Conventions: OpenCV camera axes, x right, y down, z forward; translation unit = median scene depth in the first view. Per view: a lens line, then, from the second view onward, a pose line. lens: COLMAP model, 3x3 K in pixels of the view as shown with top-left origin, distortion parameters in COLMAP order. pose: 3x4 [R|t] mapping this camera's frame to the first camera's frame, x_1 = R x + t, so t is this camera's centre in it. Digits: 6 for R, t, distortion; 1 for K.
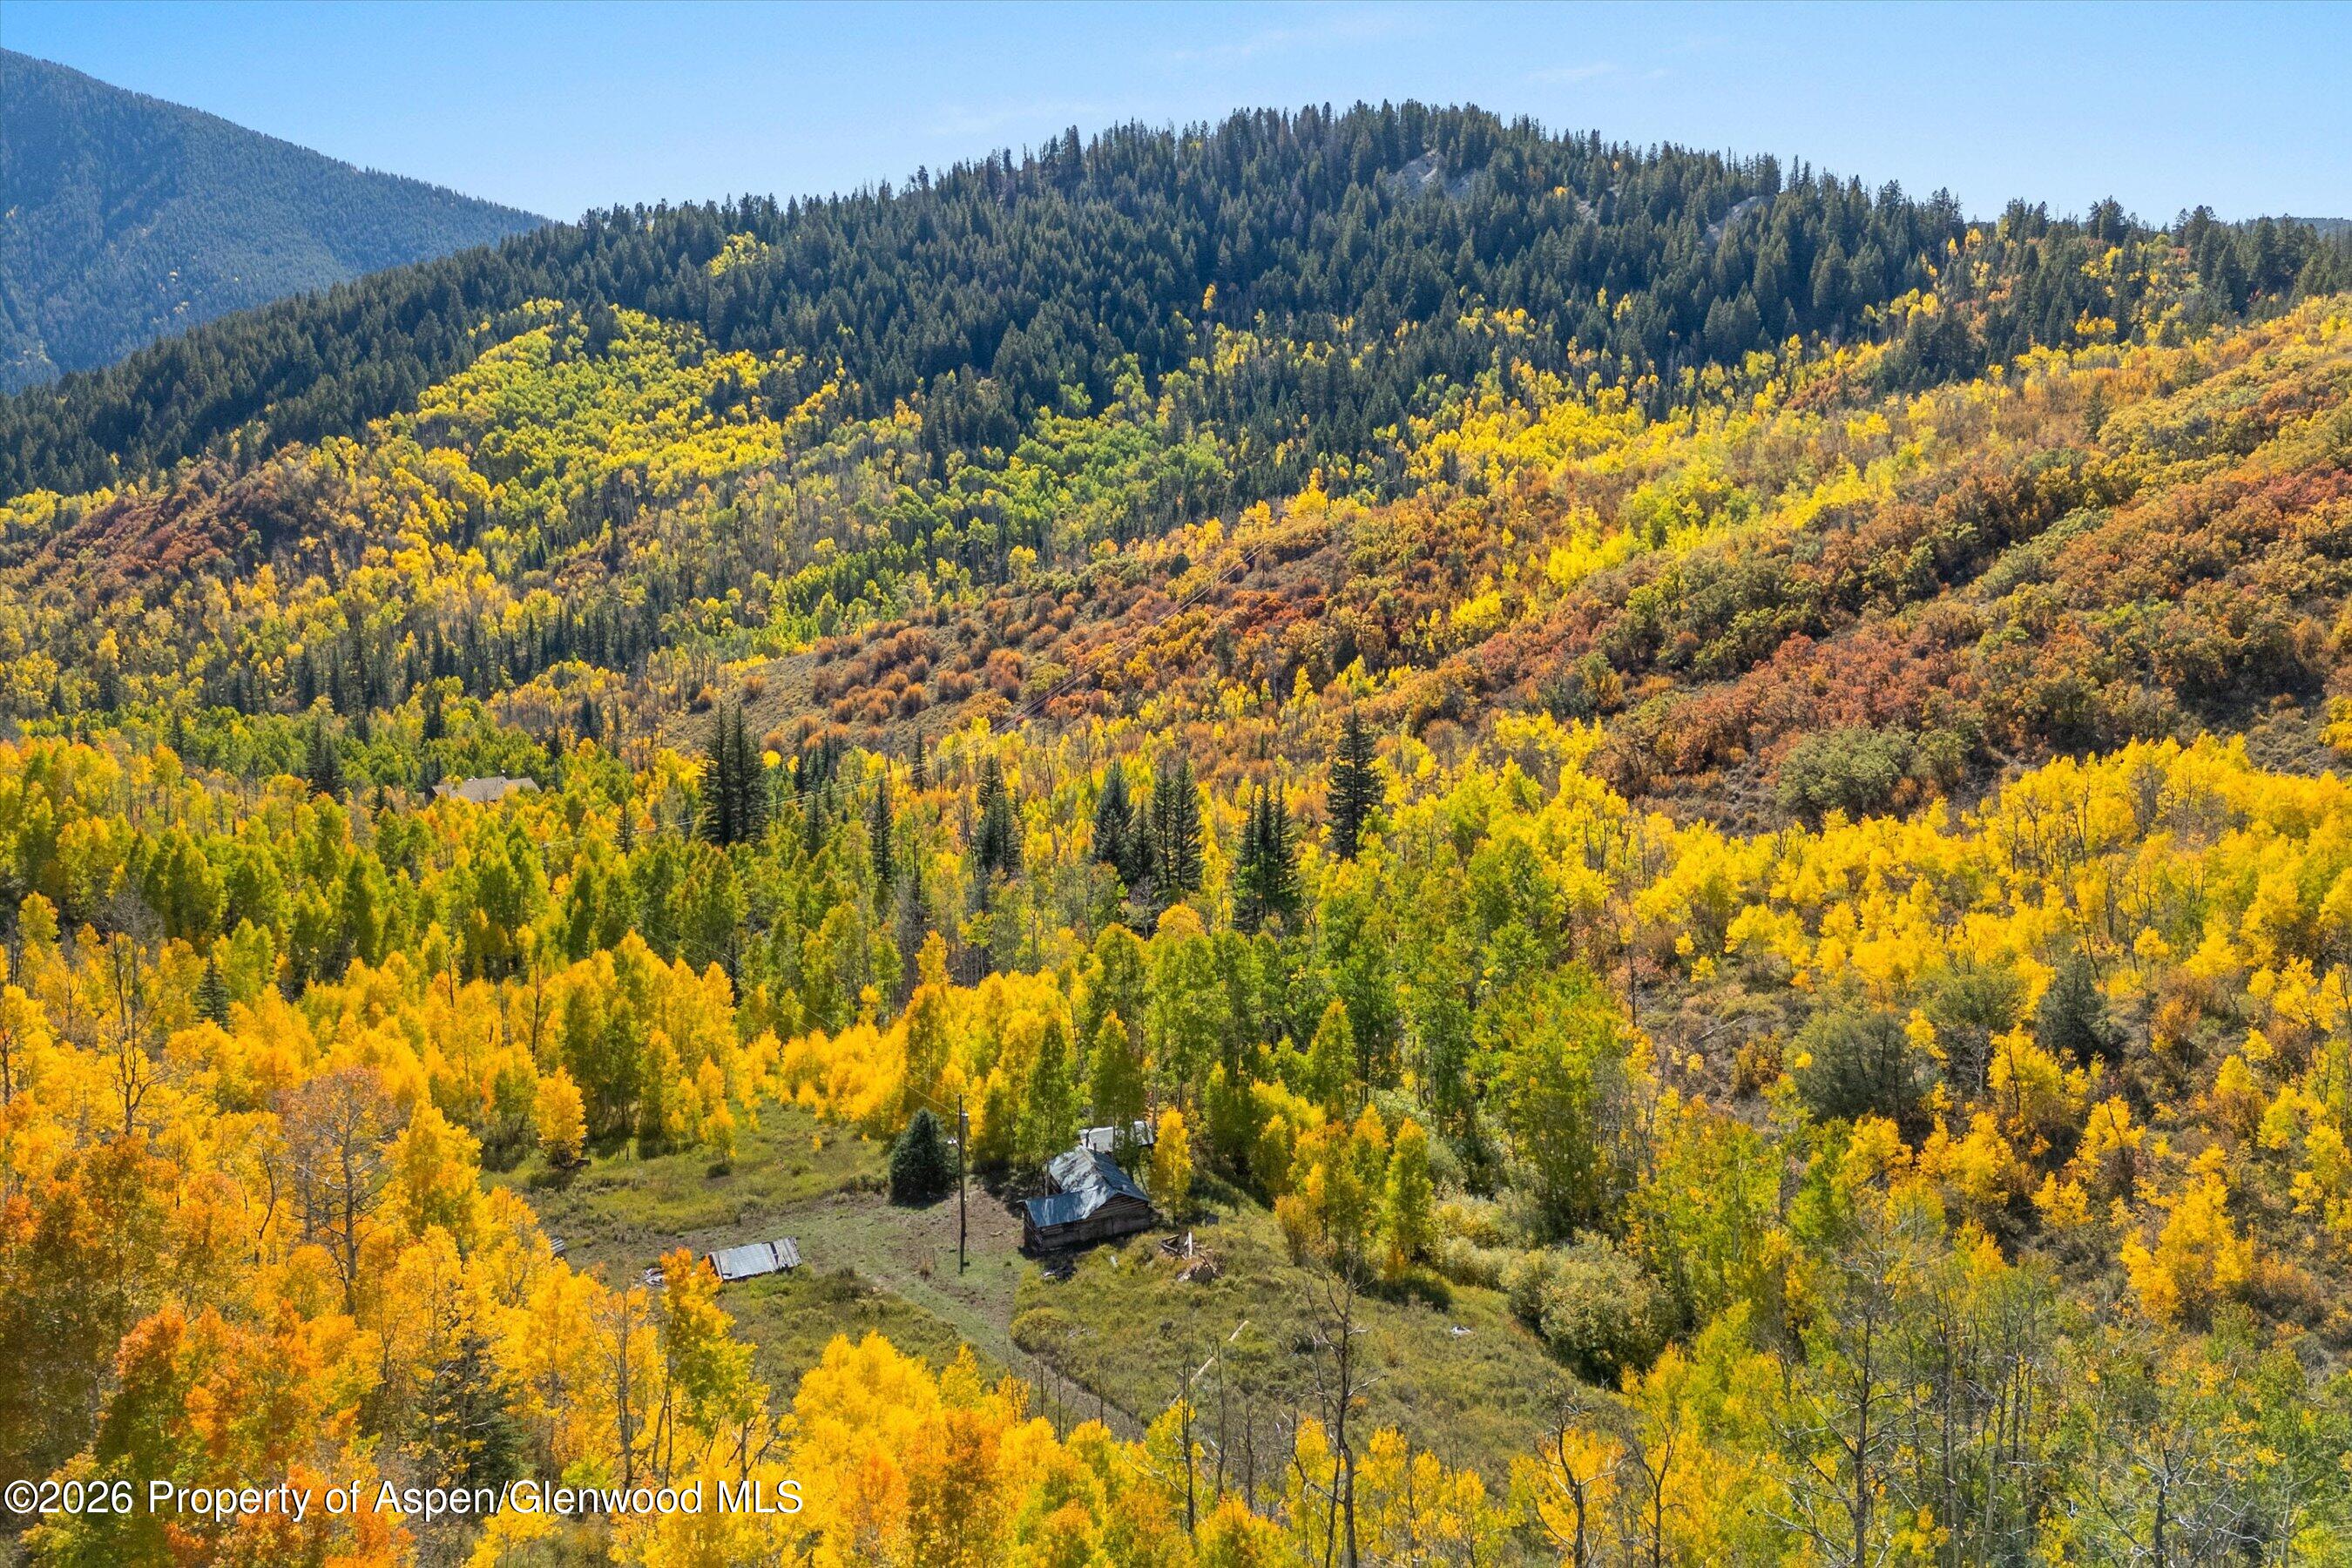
lens RADIAL K [[2032.8, 0, 1205.2], [0, 2032.8, 789.5], [0, 0, 1]] dist [0.077119, -0.083458]
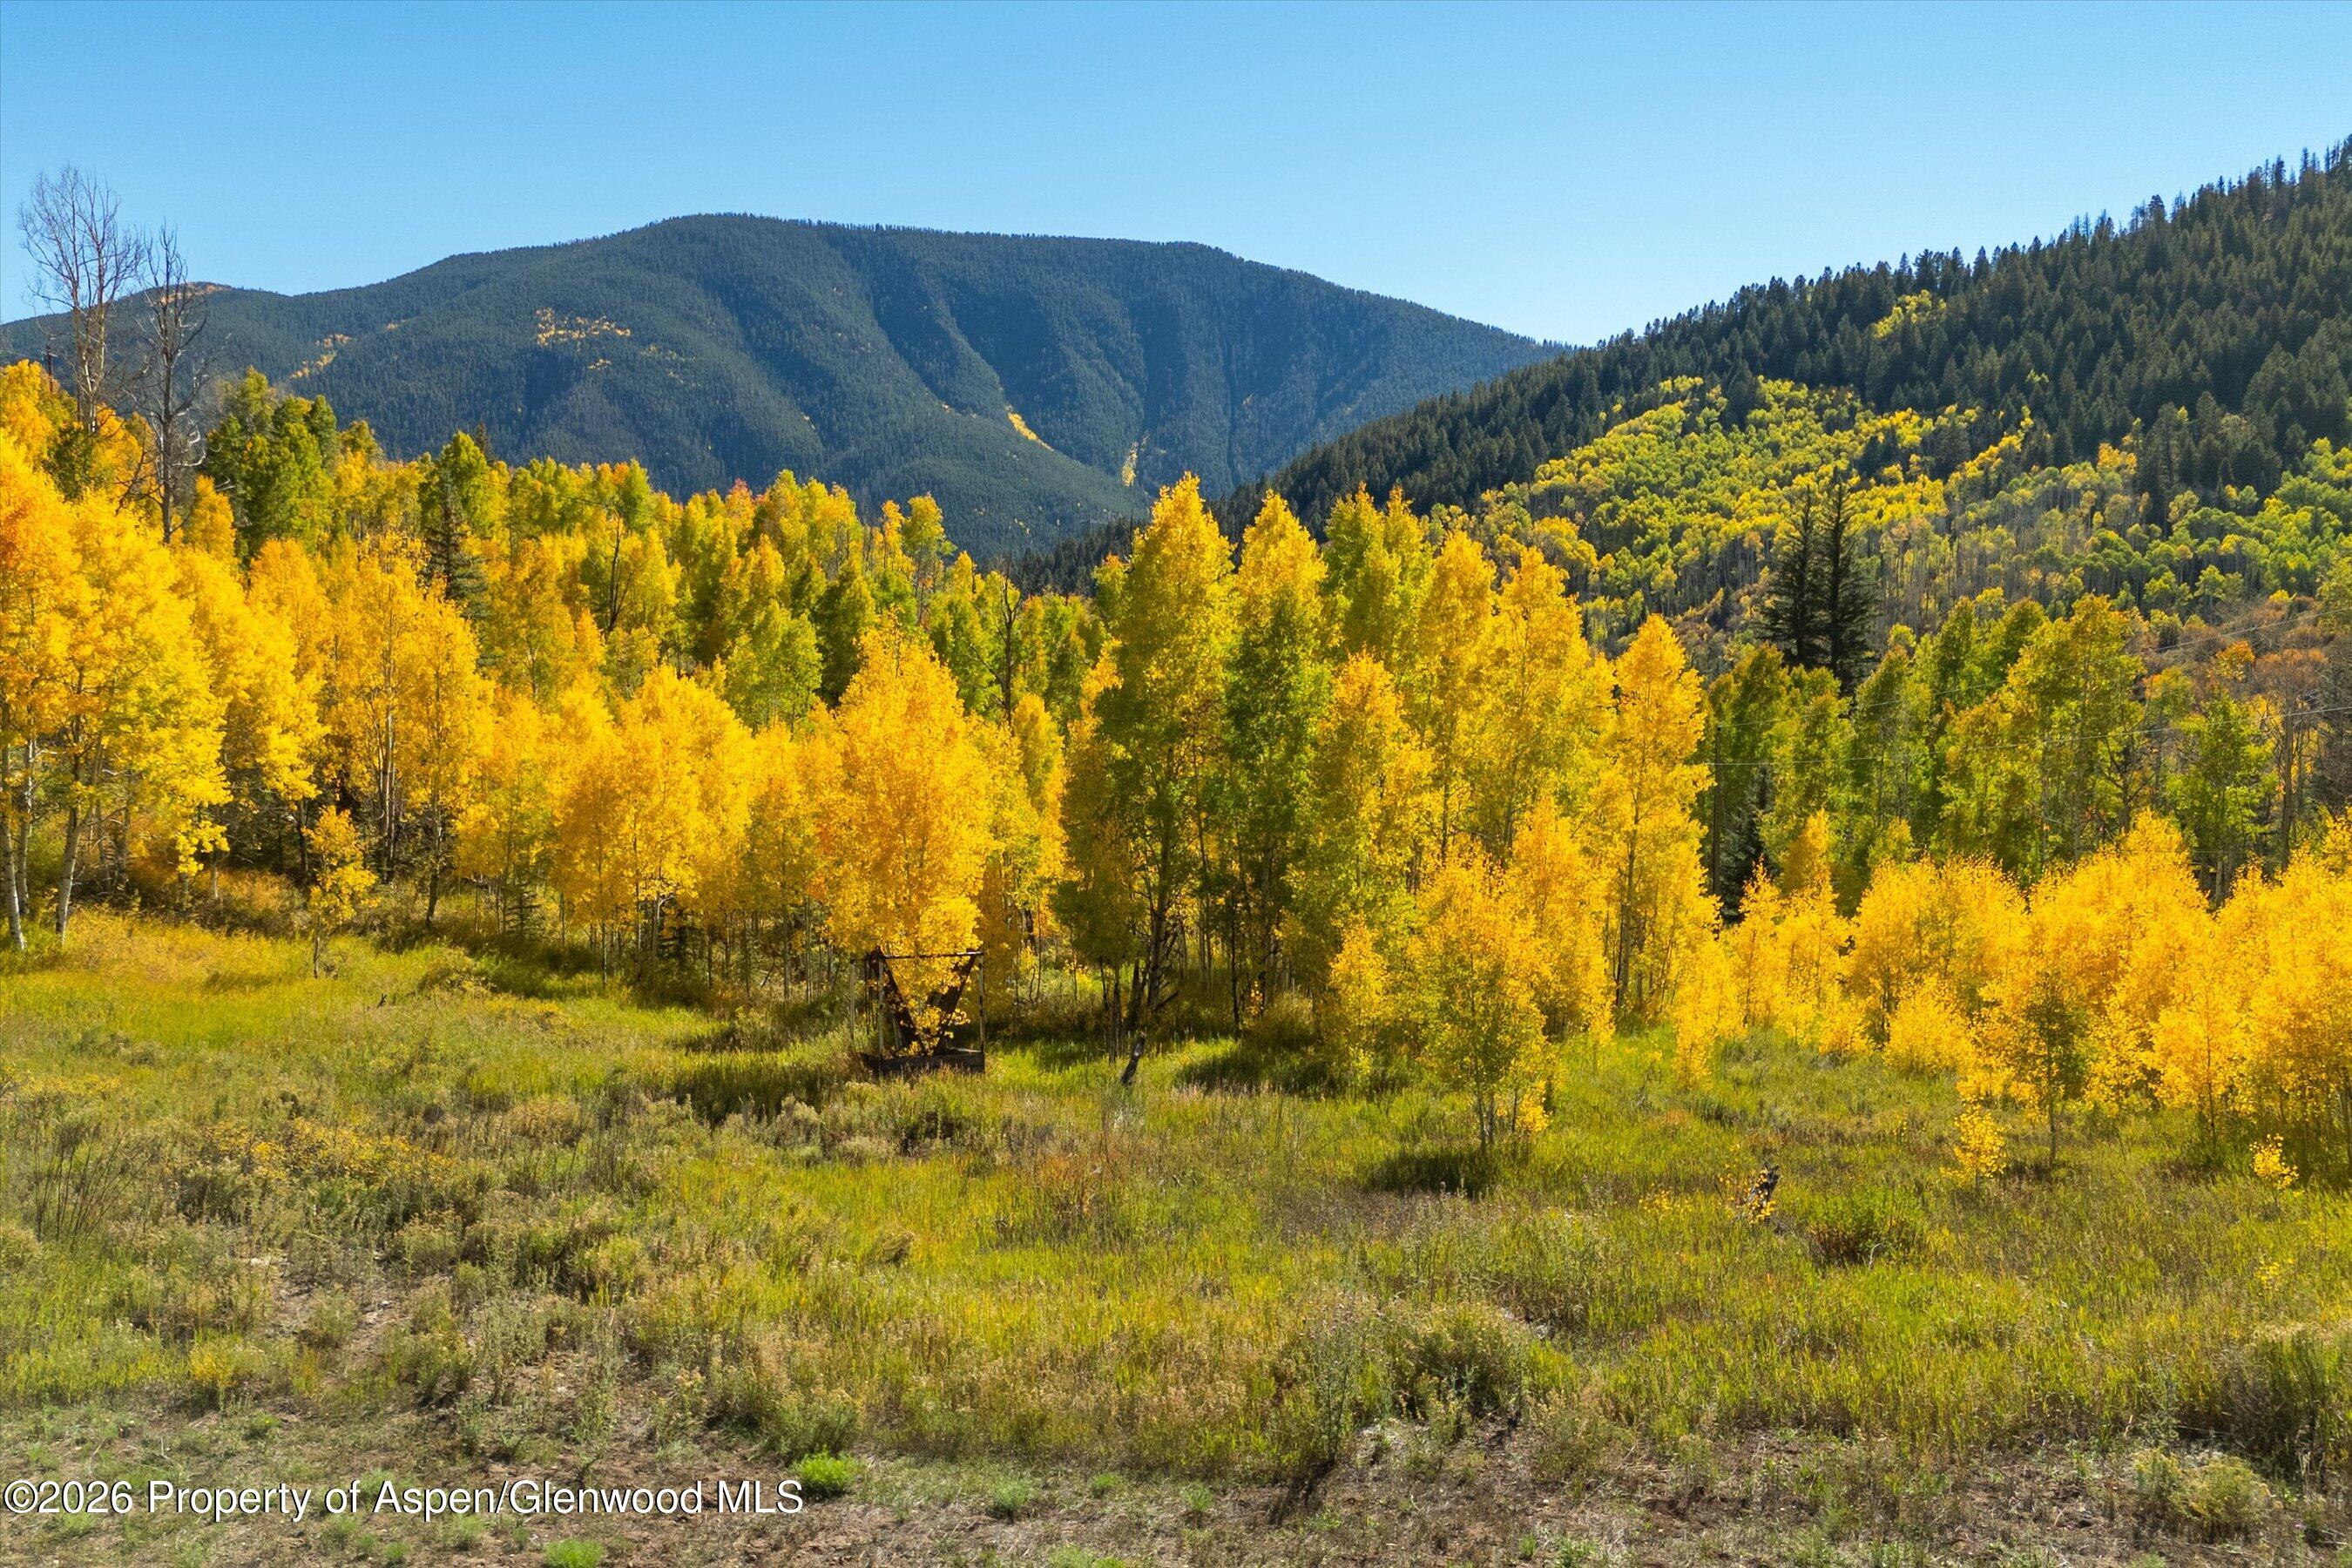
lens RADIAL K [[2032.8, 0, 1130.6], [0, 2032.8, 798.2], [0, 0, 1]] dist [0.077119, -0.083458]
pose [[0.839546, 0.061099, -0.539841, -0.027136], [-0.106283, 0.992927, -0.052909, 0.027958], [0.532791, 0.101795, 0.840102, 0.139165]]
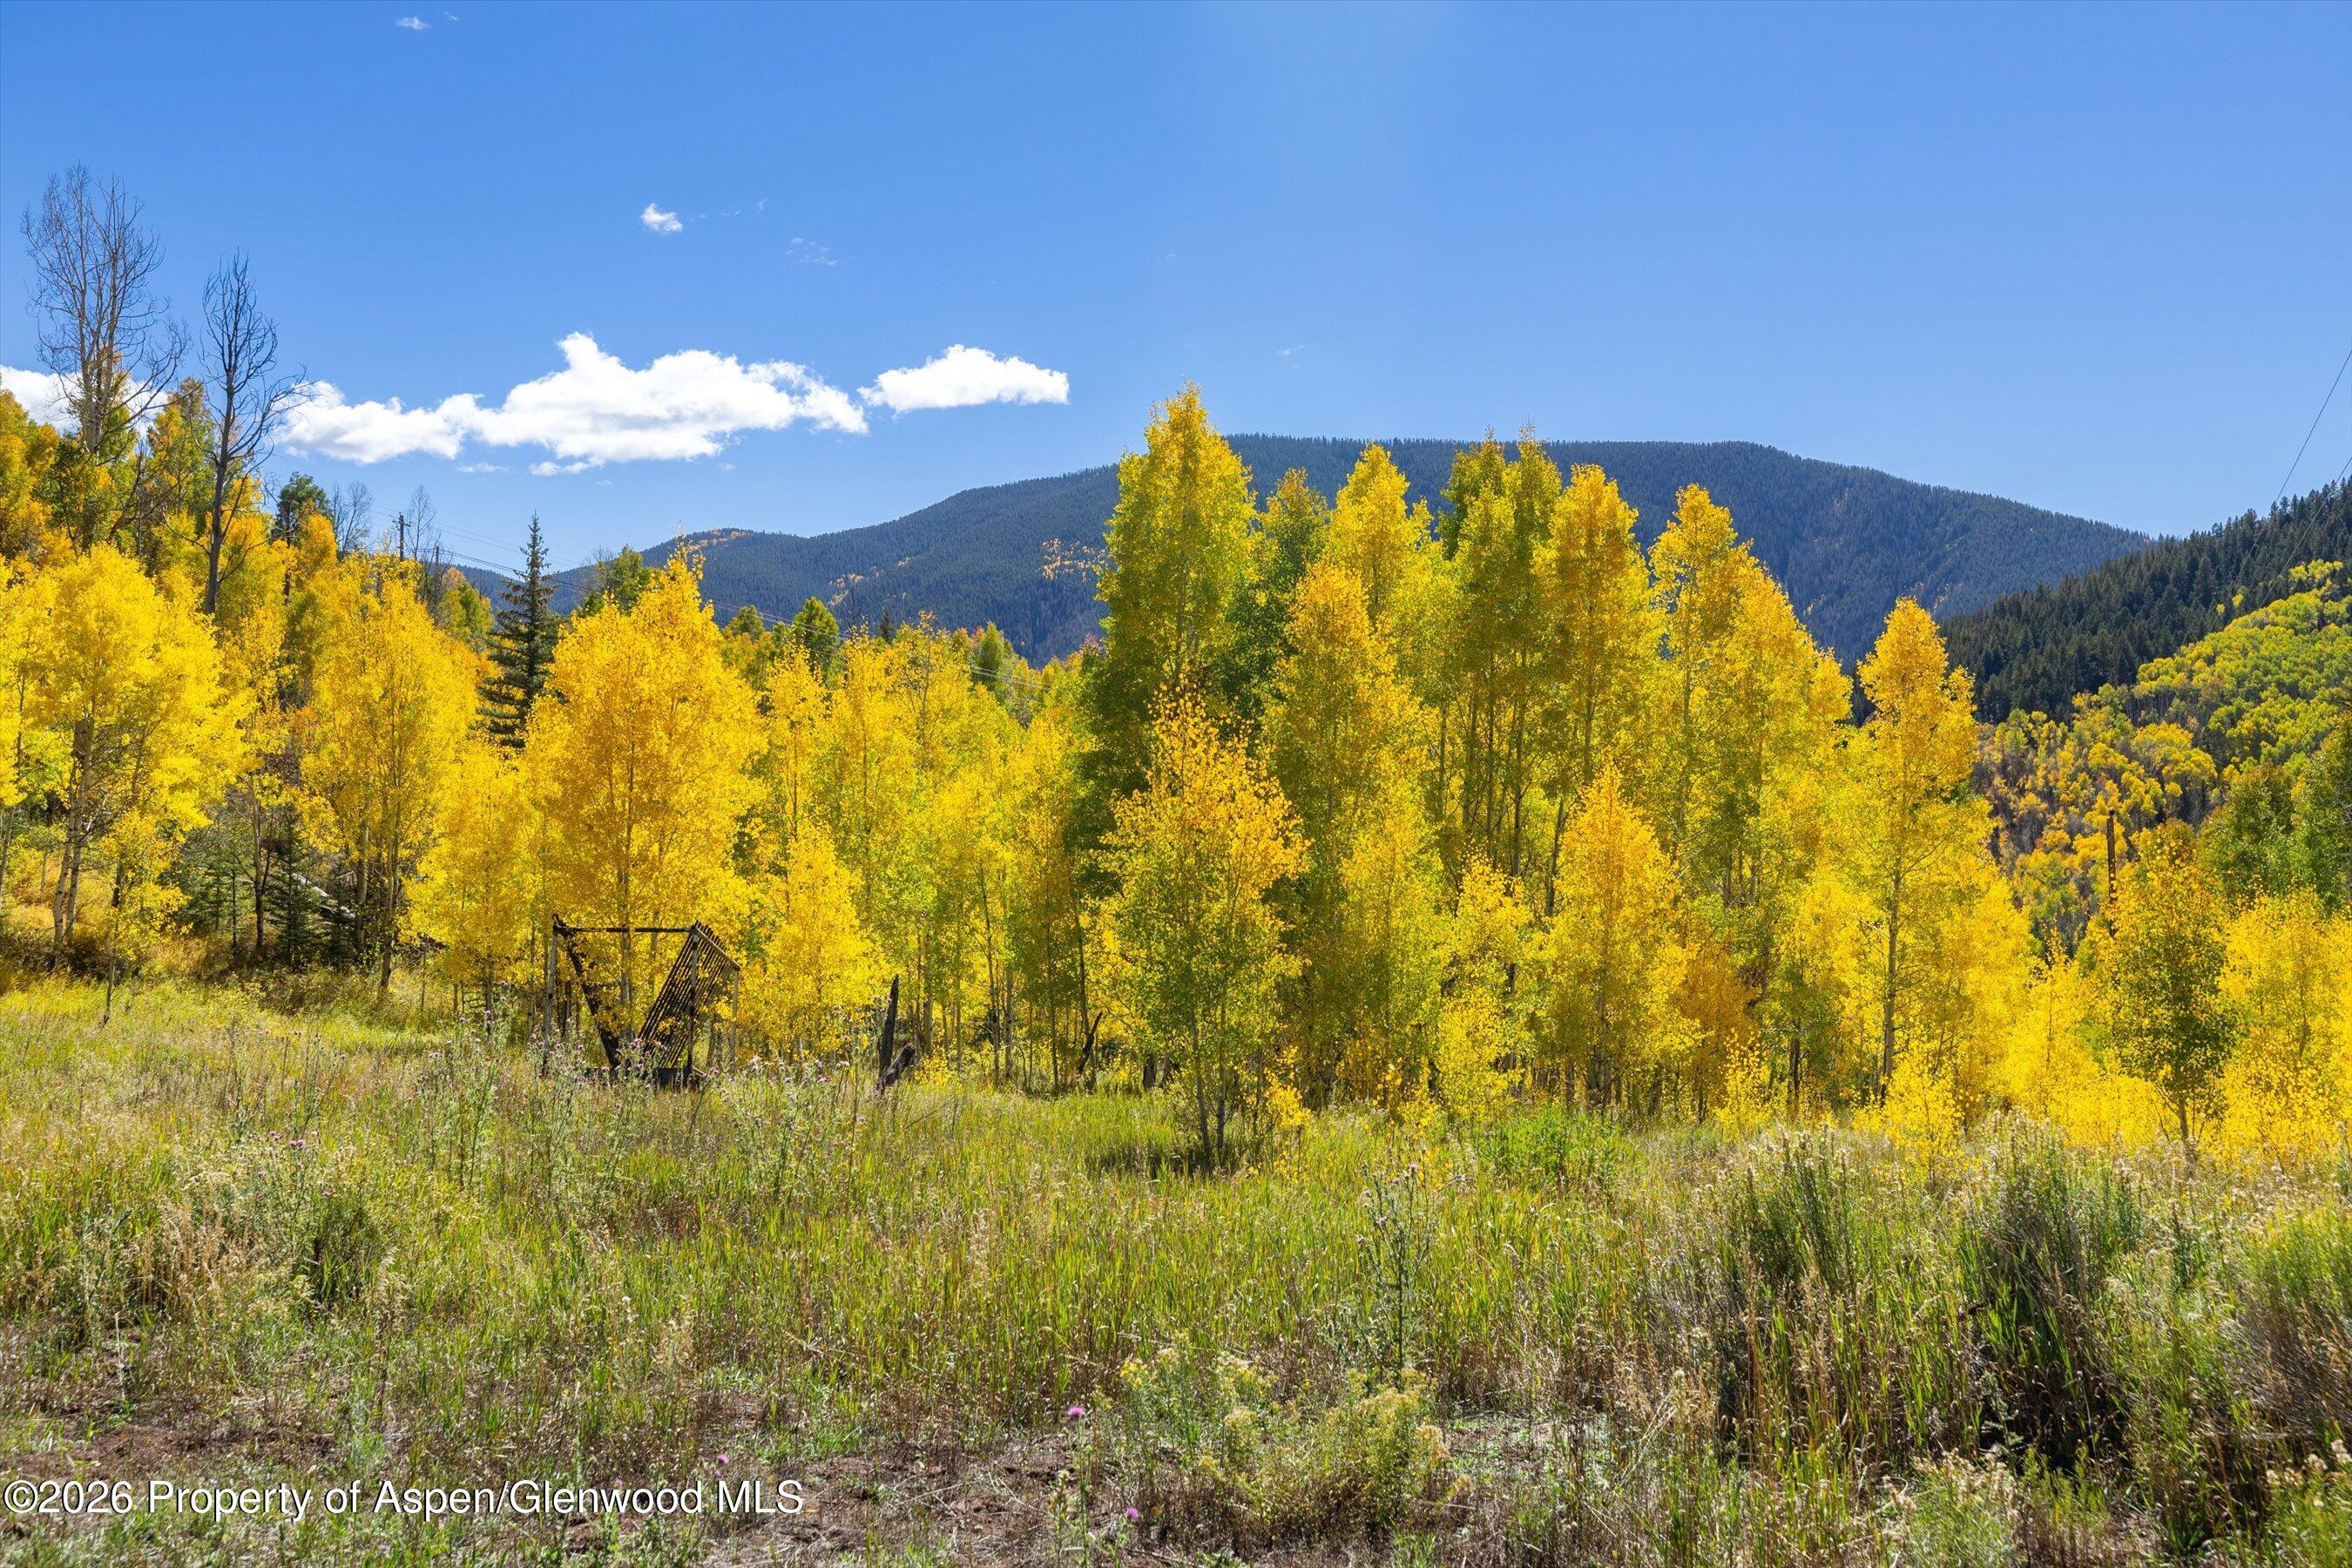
lens RADIAL K [[2245.7, 0, 1189.8], [0, 2245.7, 780.9], [0, 0, 1]] dist [-0.000500, 0.000000]
pose [[0.703874, -0.014278, -0.710181, -0.023181], [-0.130430, 0.980201, -0.148978, 0.031132], [0.698247, 0.197491, 0.688076, 0.154810]]
